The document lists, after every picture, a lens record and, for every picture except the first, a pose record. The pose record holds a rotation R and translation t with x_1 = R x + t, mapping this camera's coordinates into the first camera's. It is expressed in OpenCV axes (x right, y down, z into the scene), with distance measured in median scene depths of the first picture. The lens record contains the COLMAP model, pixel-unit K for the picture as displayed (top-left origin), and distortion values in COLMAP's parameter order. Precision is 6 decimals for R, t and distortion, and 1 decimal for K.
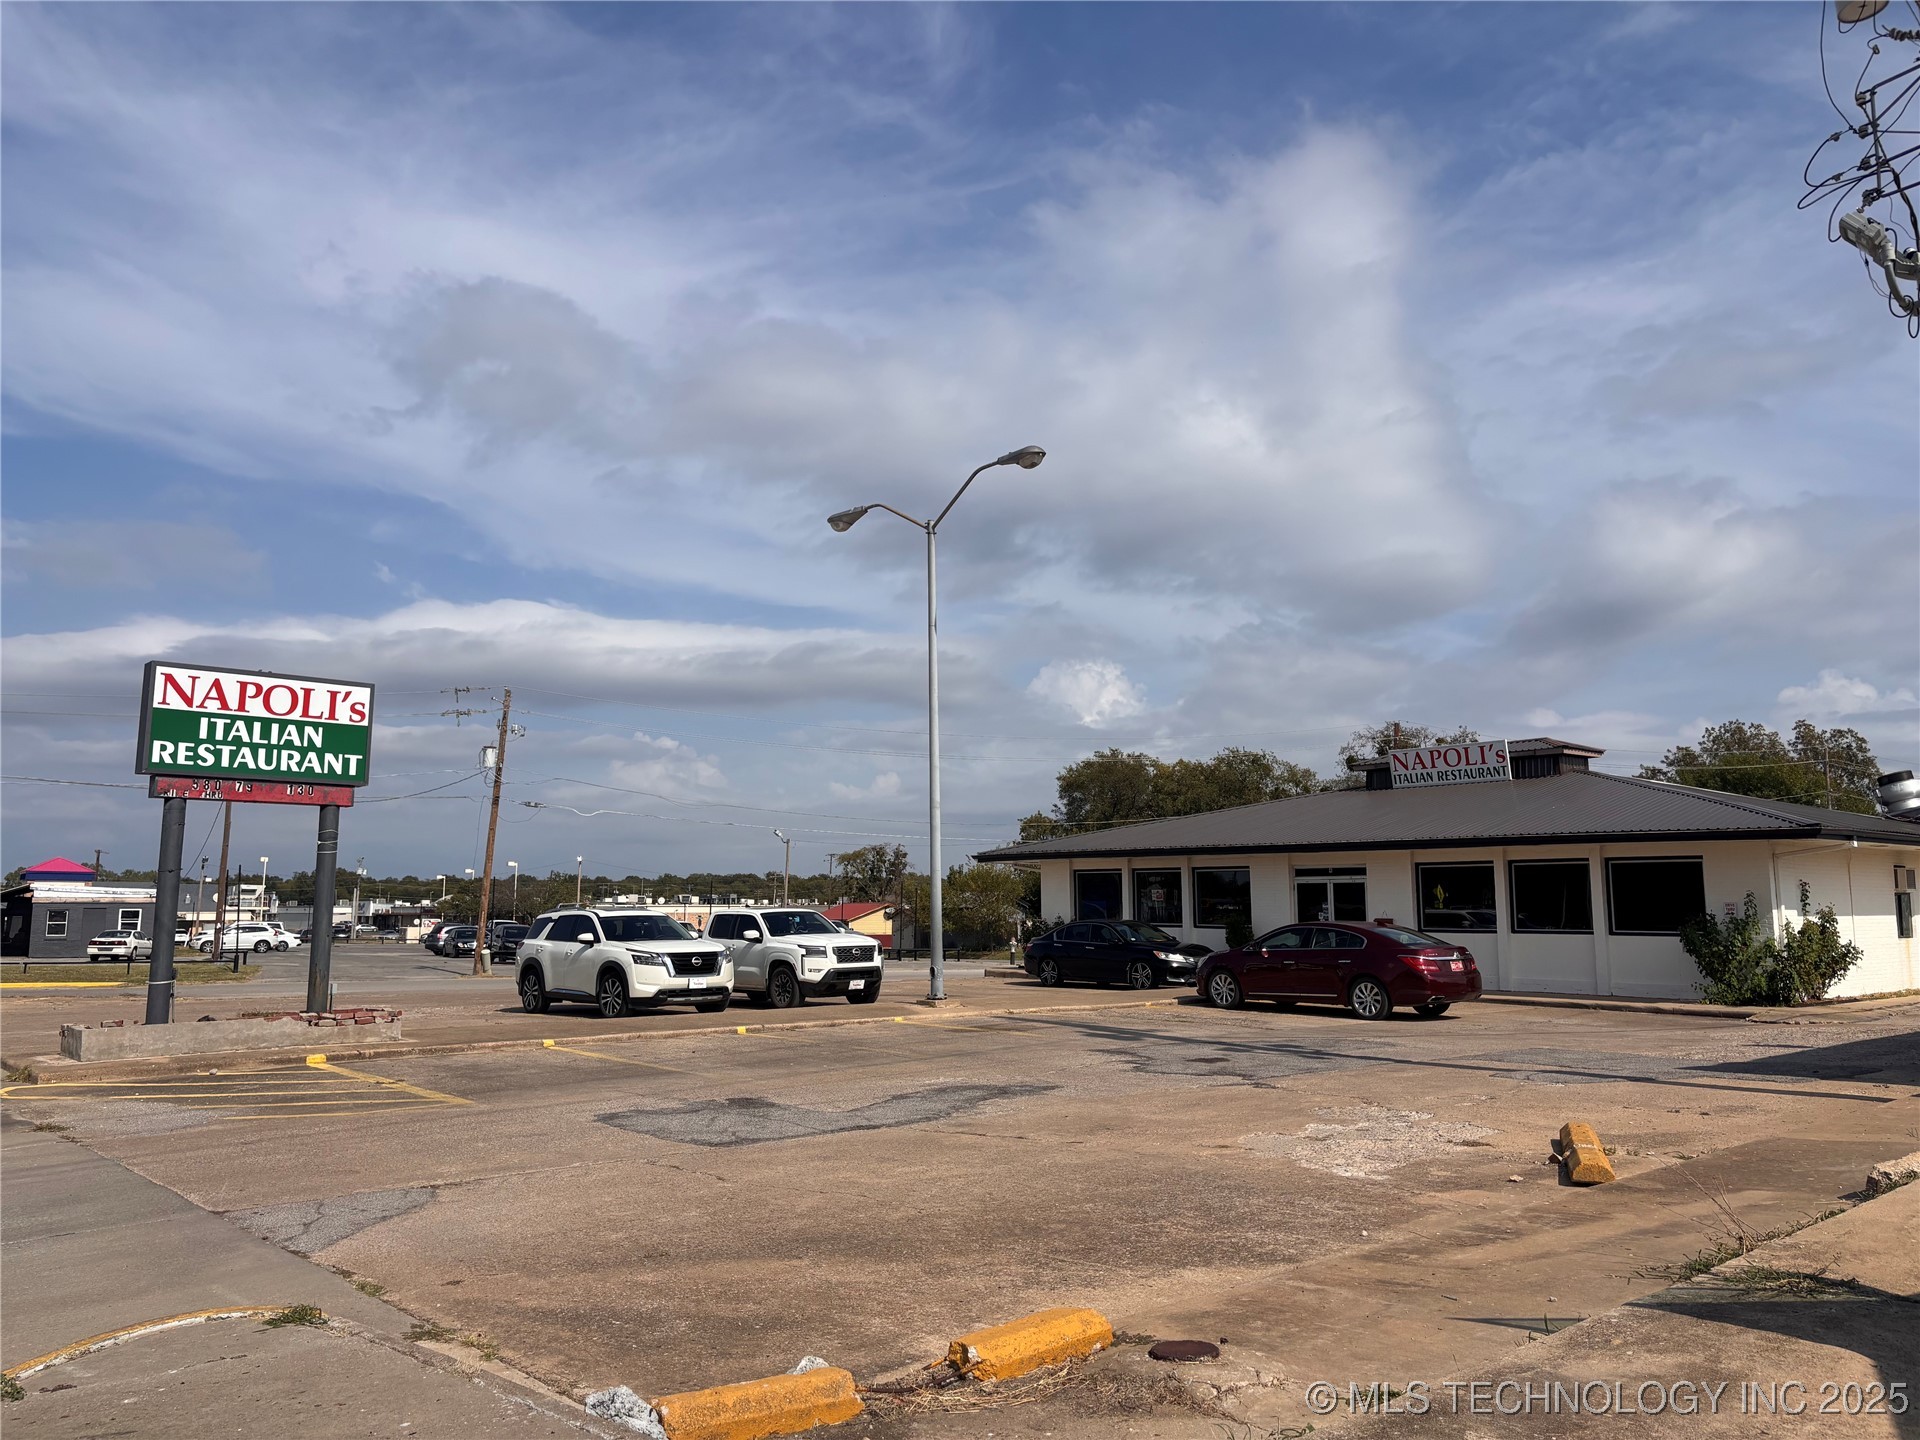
lens RADIAL K [[1444.1, 0, 950.3], [0, 1444.1, 691.7], [0, 0, 1]] dist [0.006245, 0.002885]
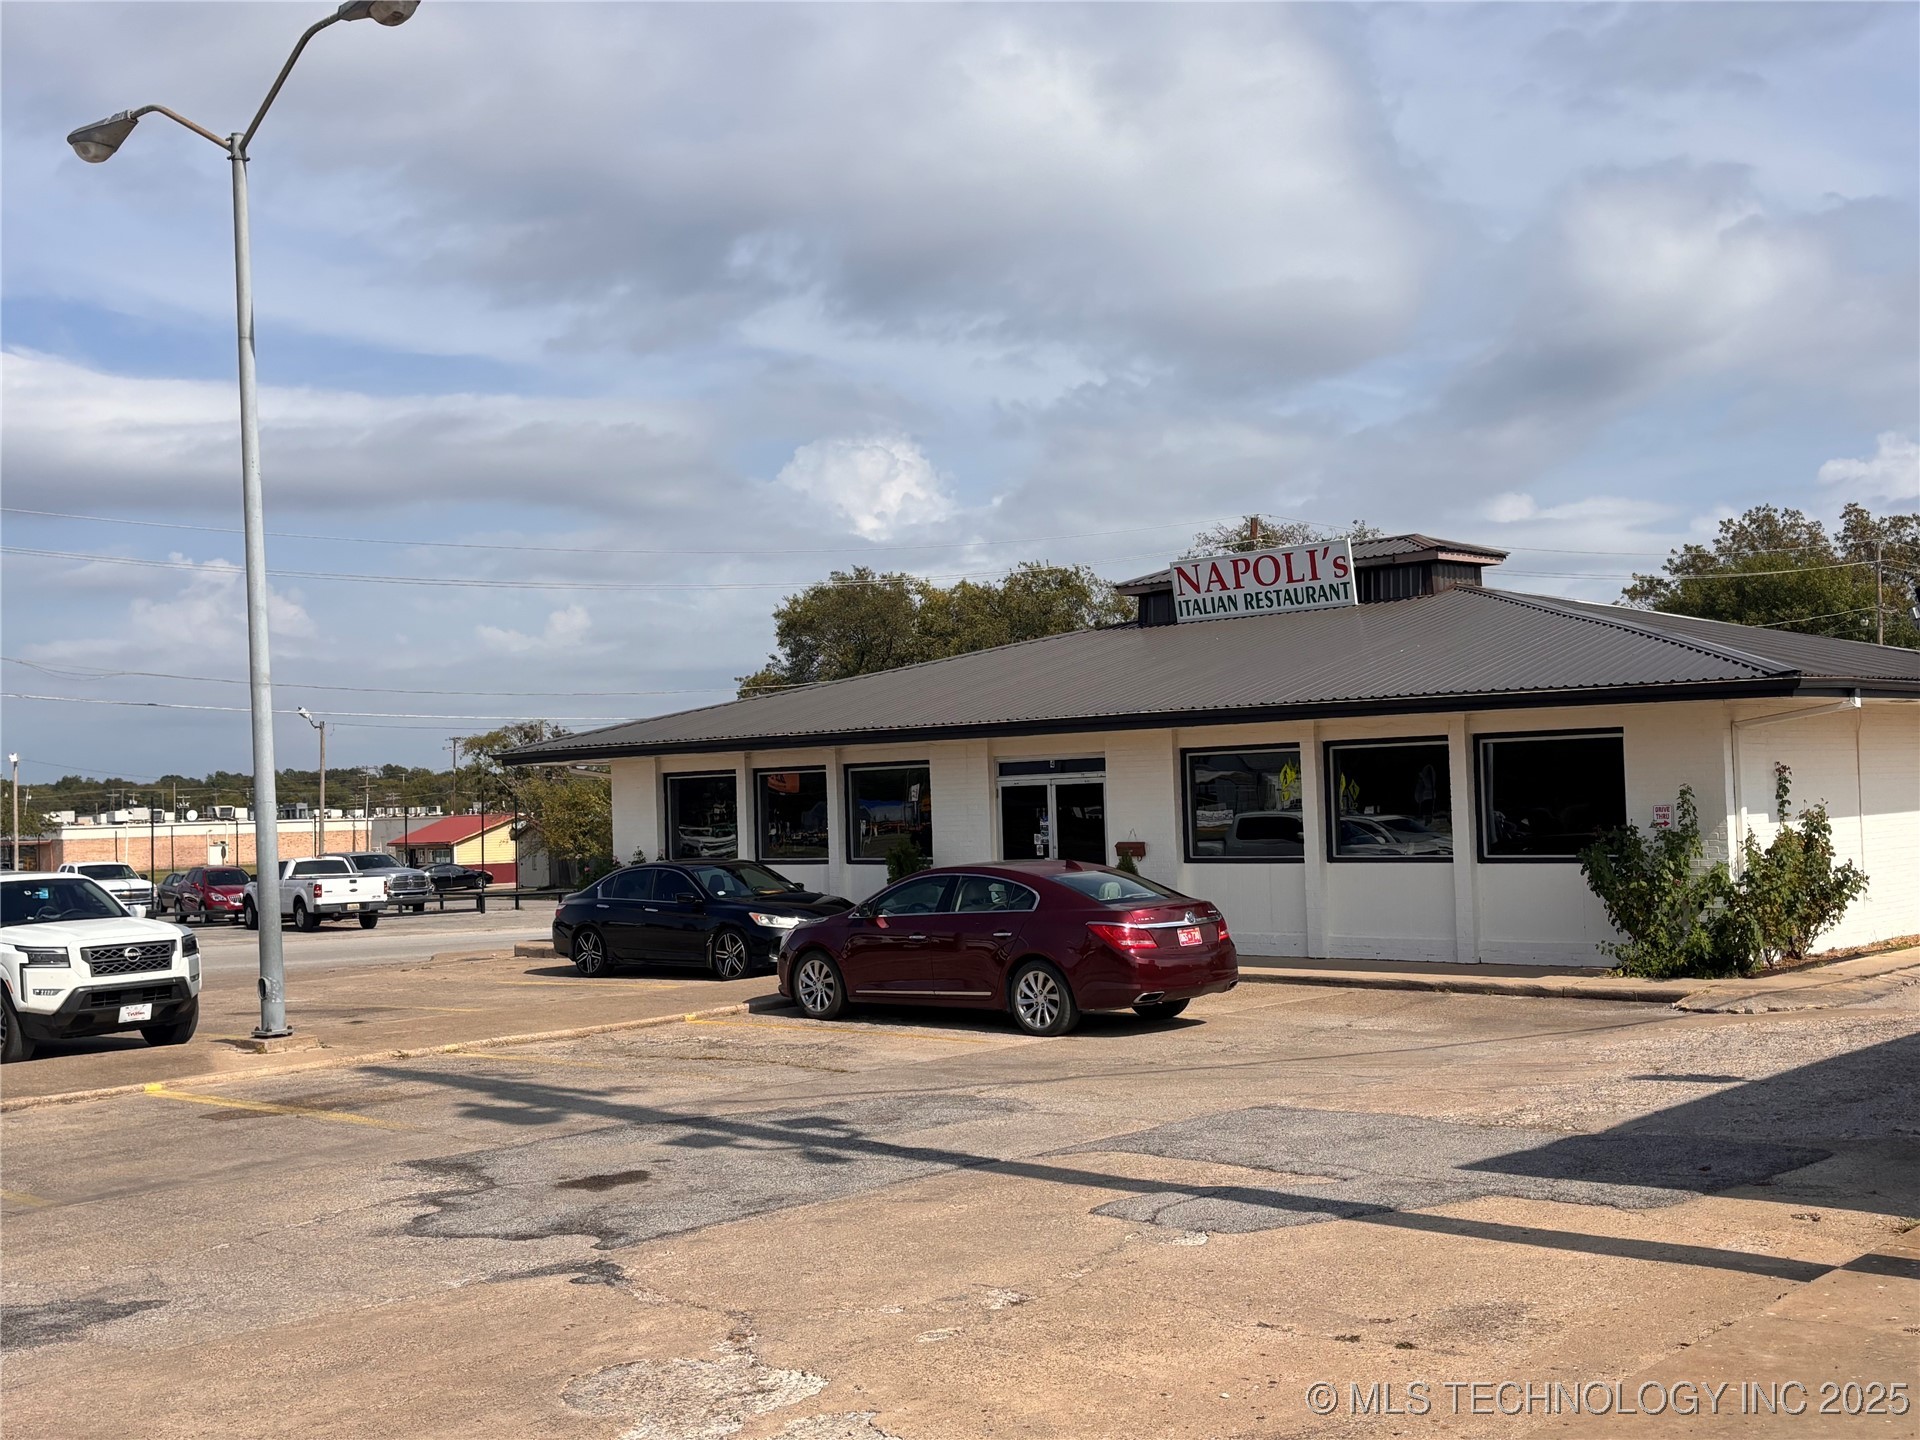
lens RADIAL K [[2126.1, 0, 960.0], [0, 2126.1, 720.0], [0, 0, 1]] dist [0.144085, -0.426509]
pose [[0.990622, -0.030409, 0.133202, 0.113527], [0.015595, 0.993712, 0.110877, 0.007463], [-0.135736, -0.107760, 0.984867, 0.144928]]
